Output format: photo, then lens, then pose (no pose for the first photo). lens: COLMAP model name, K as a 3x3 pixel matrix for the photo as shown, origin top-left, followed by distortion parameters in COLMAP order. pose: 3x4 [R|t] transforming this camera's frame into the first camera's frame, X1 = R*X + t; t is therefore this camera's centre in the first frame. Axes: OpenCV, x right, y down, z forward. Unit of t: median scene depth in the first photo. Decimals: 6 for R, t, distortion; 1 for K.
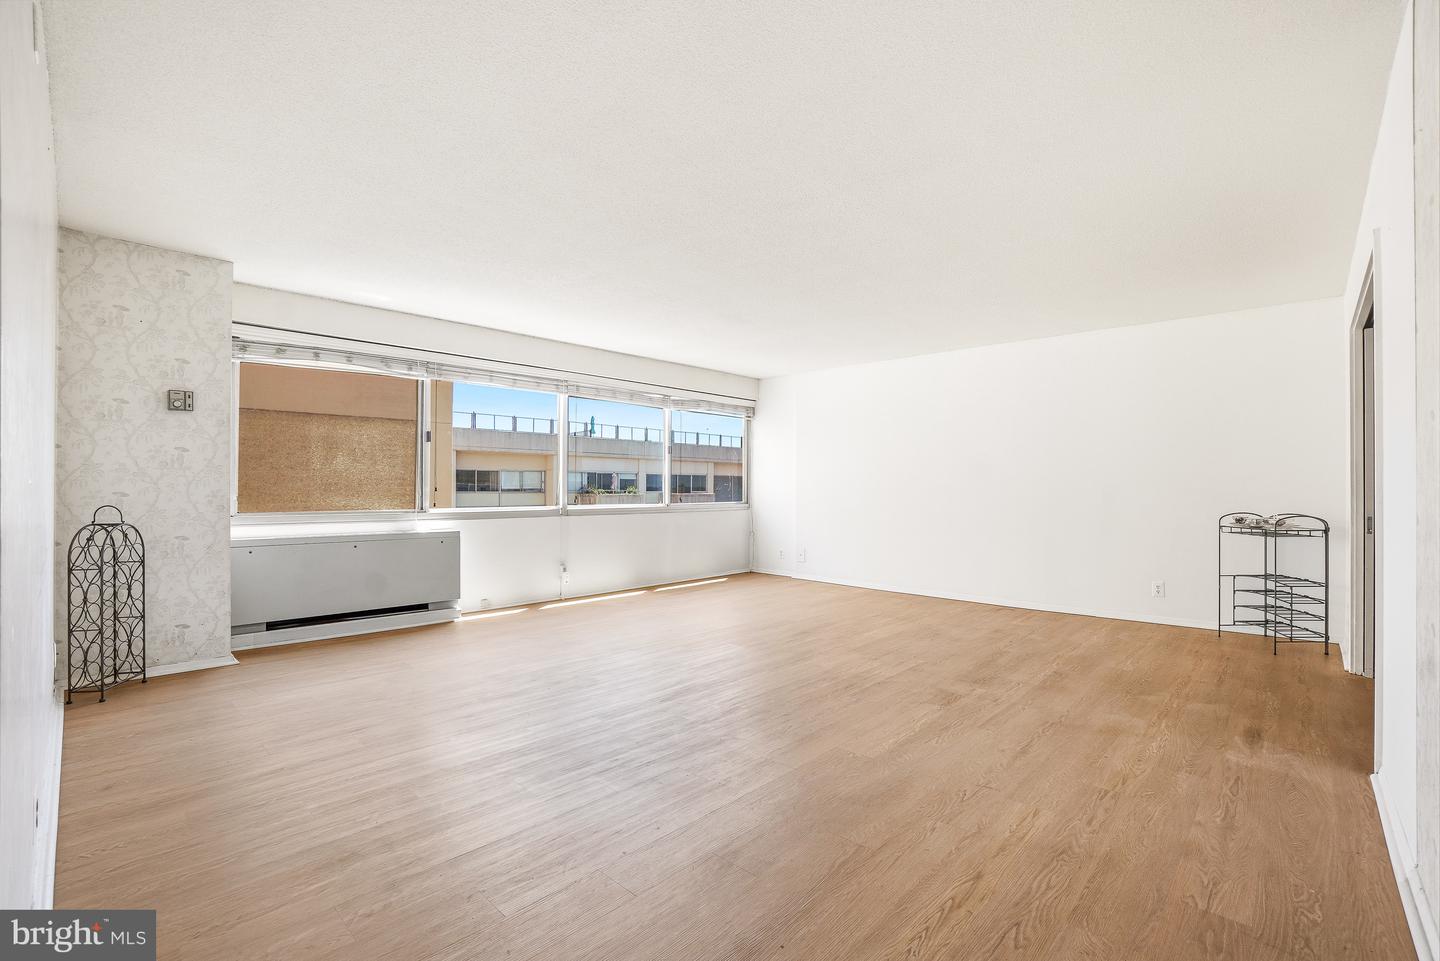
lens RADIAL K [[636.4, 0, 729.5], [0, 636.4, 488.4], [0, 0, 1]] dist [-0.063585, 0.023214]
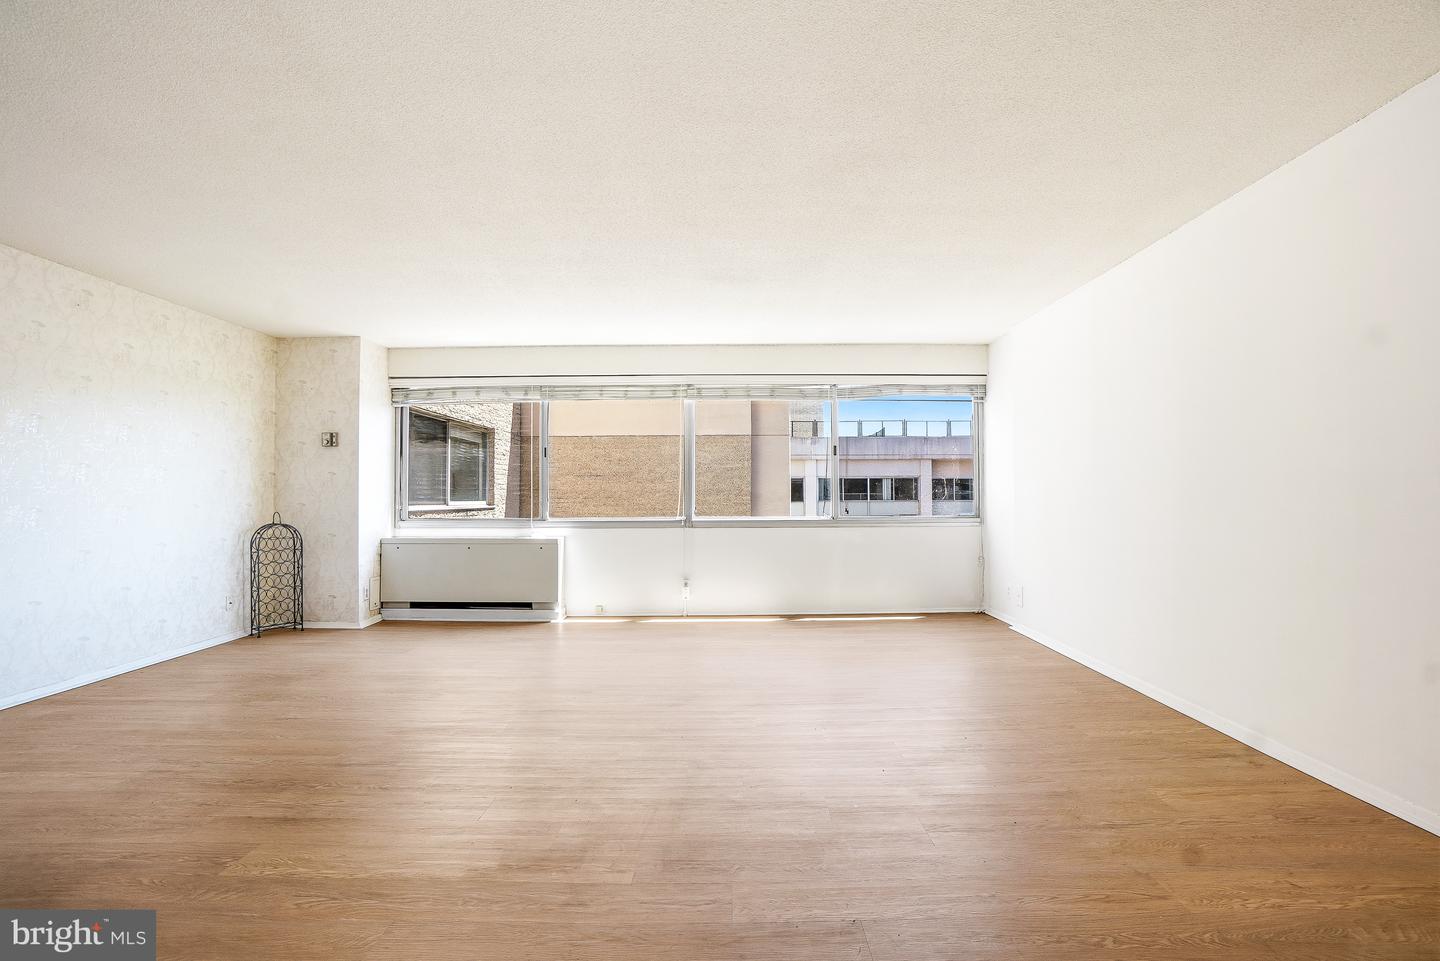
lens RADIAL K [[642.4, 0, 734.6], [0, 642.4, 486.6], [0, 0, 1]] dist [-0.064960, 0.023862]
pose [[0.686018, -0.018853, -0.727340, 0.680574], [0.007440, 0.999794, -0.018897, 0.002191], [0.727546, 0.007552, 0.686017, 0.558656]]
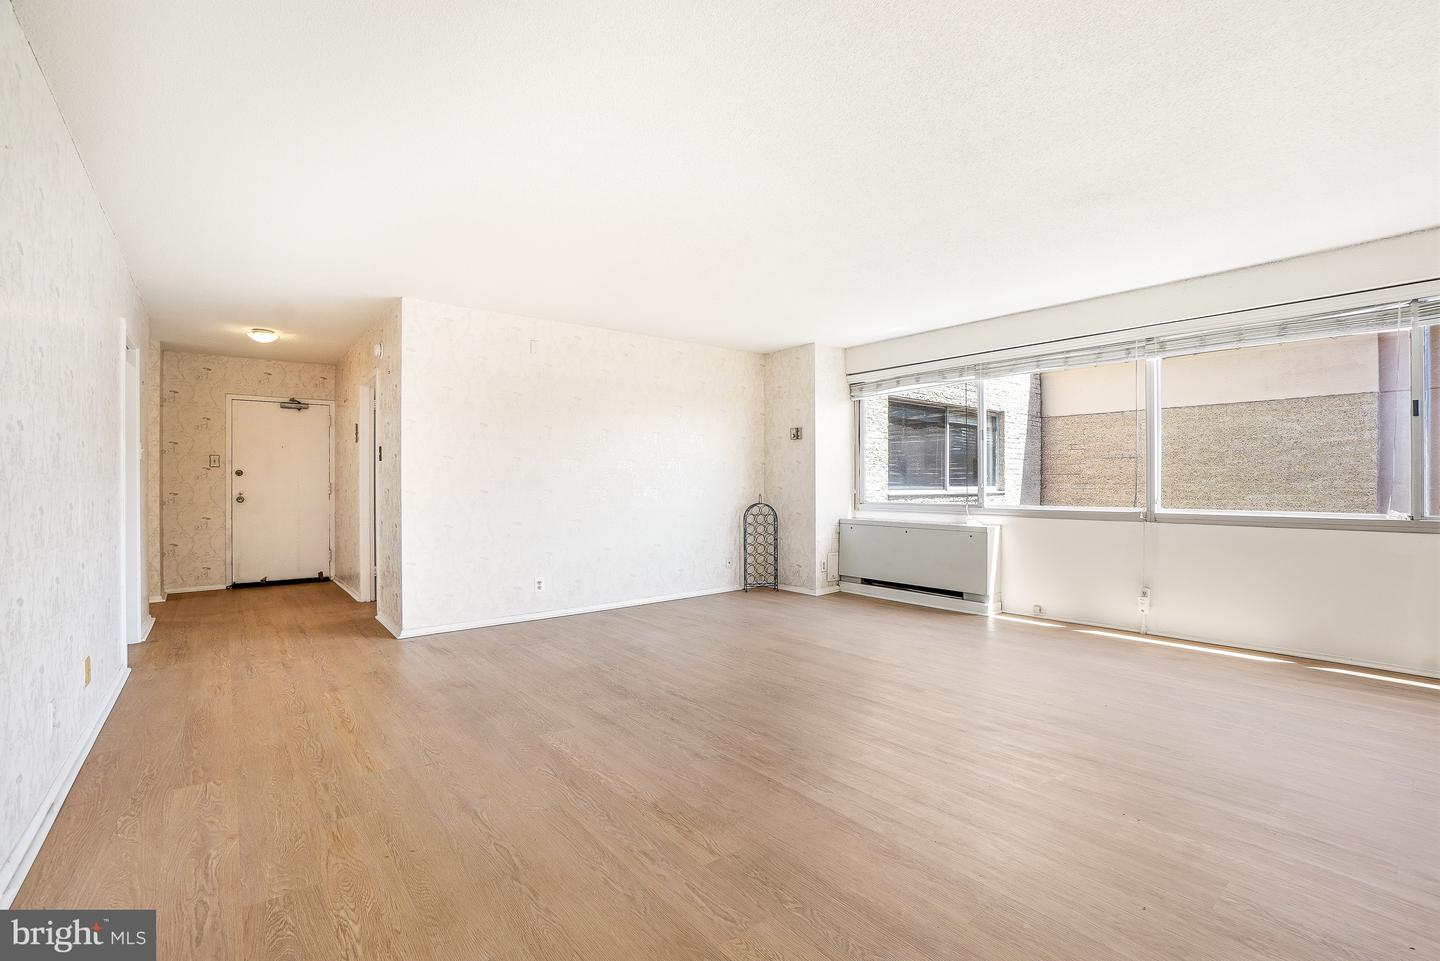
lens RADIAL K [[642.4, 0, 734.6], [0, 642.4, 486.6], [0, 0, 1]] dist [-0.064960, 0.023862]
pose [[-0.128473, 0.000631, -0.991713, 0.740031], [0.000263, 1.000000, 0.000602, 0.003246], [0.991713, -0.000183, -0.128473, 0.869280]]
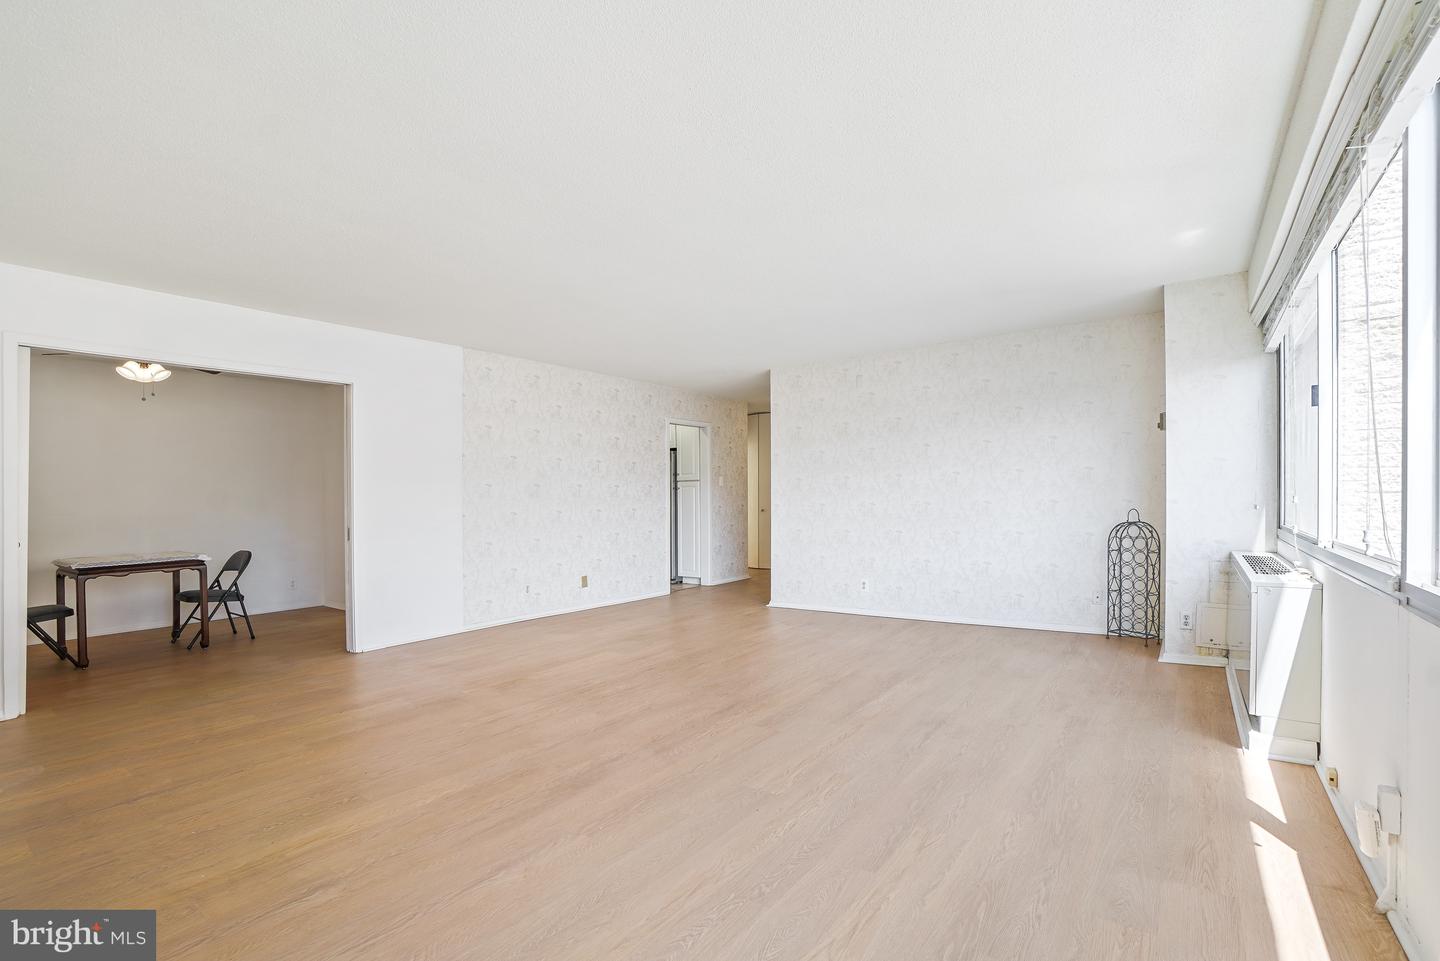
lens RADIAL K [[647.1, 0, 737.4], [0, 647.1, 511.9], [0, 0, 1]] dist [-0.066561, 0.025541]
pose [[-0.990318, 0.015779, -0.137920, 0.064873], [0.013099, 0.999708, 0.020316, -0.005427], [0.138200, 0.018312, -0.990235, 1.715268]]
